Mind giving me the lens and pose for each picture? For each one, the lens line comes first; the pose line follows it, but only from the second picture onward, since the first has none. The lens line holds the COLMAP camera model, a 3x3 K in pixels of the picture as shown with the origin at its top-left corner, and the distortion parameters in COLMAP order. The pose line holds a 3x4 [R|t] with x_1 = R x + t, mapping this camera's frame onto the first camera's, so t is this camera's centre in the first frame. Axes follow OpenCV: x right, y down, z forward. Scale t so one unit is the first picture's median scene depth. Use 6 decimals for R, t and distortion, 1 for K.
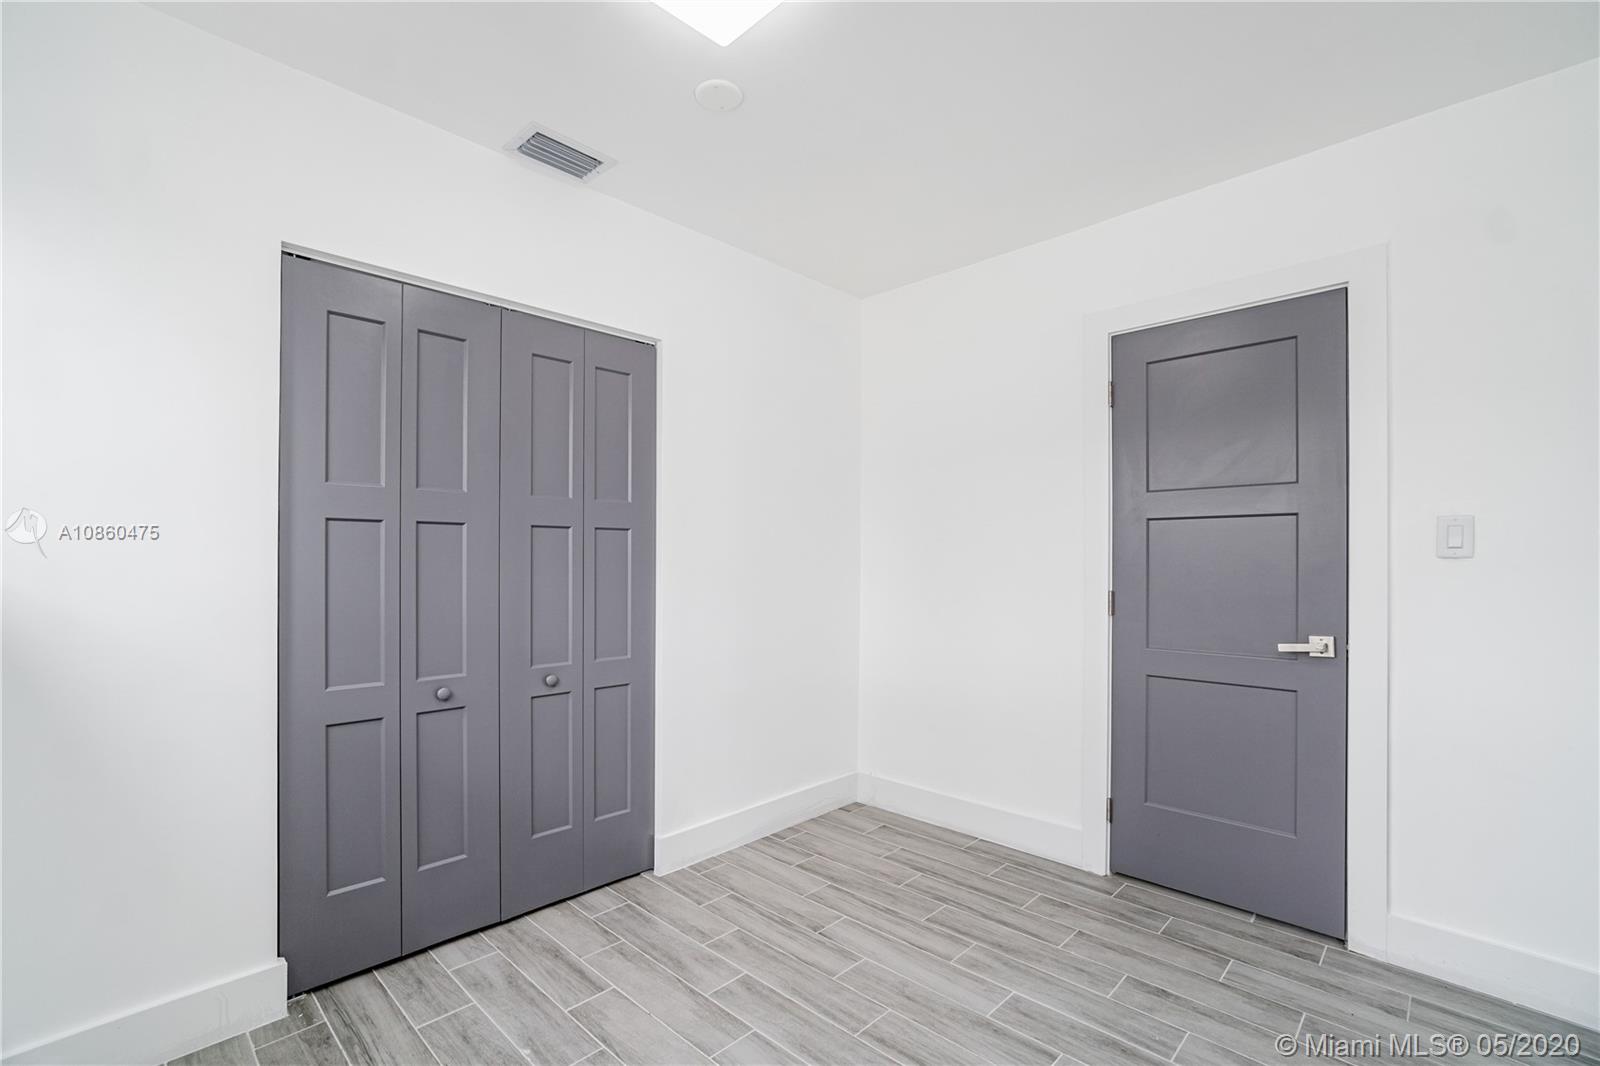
lens RADIAL K [[709.1, 0, 794.6], [0, 709.1, 543.7], [0, 0, 1]] dist [-0.031548, 0.014828]
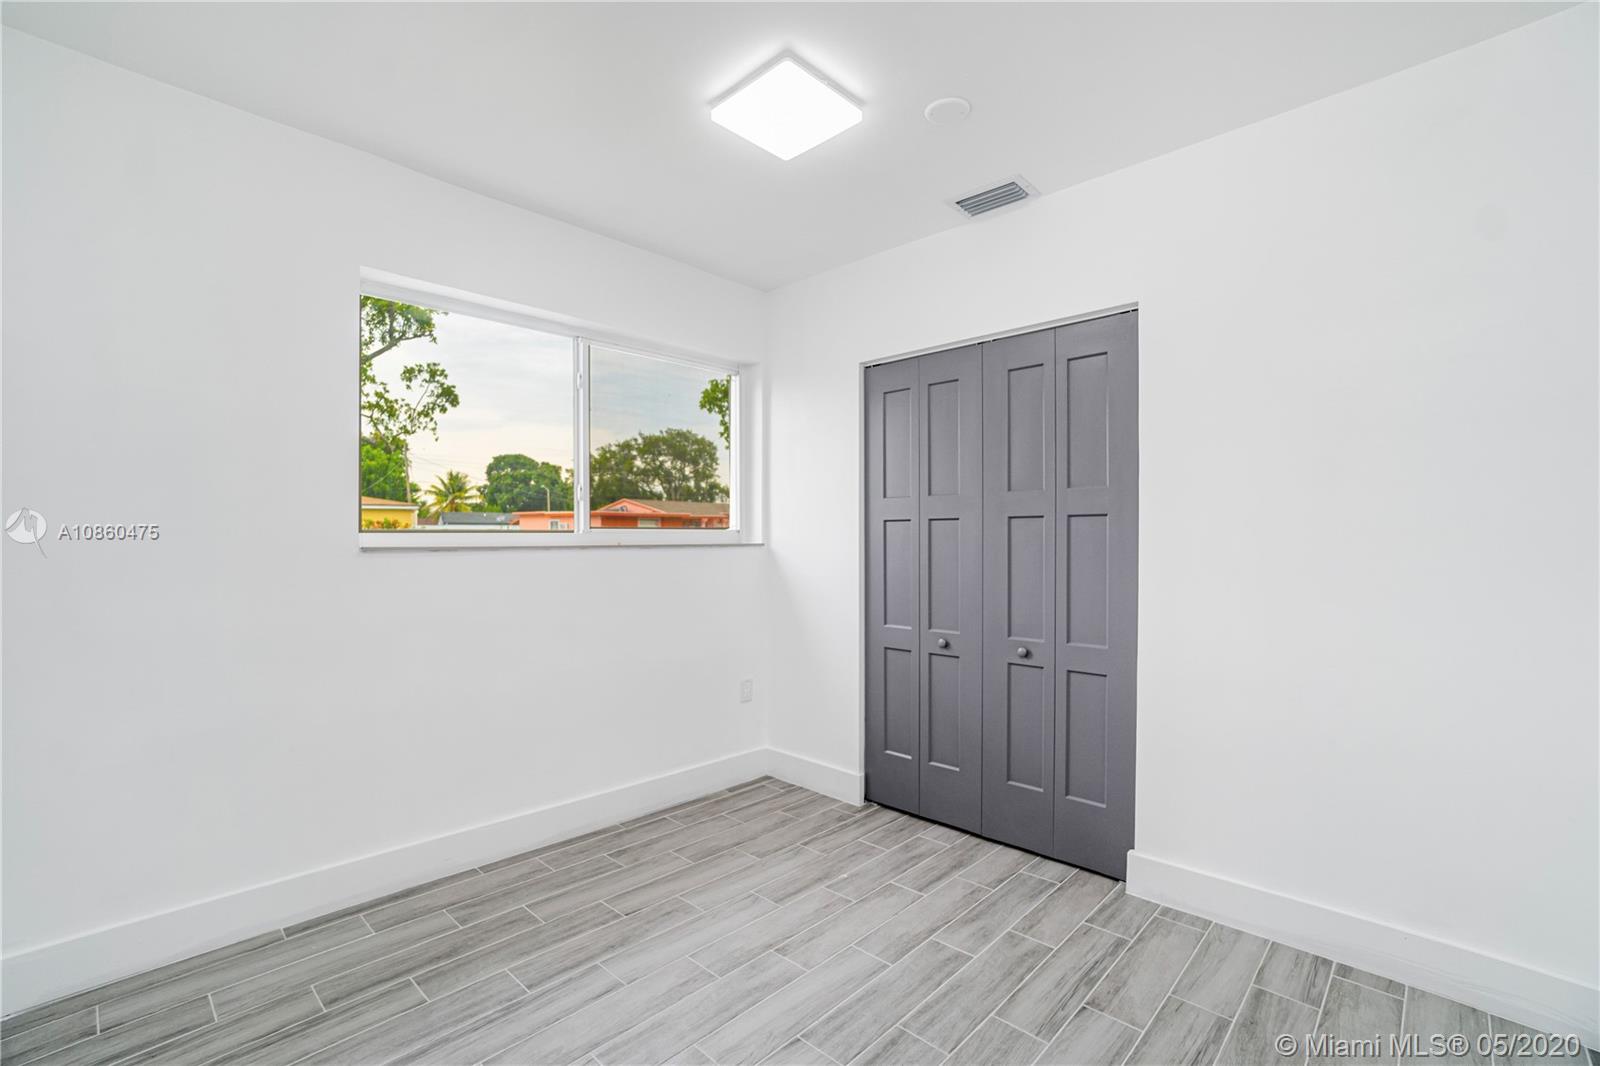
lens RADIAL K [[709.1, 0, 796.3], [0, 709.1, 538.9], [0, 0, 1]] dist [-0.031548, 0.014828]
pose [[0.018022, -0.007994, -0.999806, 0.852341], [0.015560, 0.999849, -0.007714, 0.014352], [0.999717, -0.015418, 0.018144, 0.669137]]
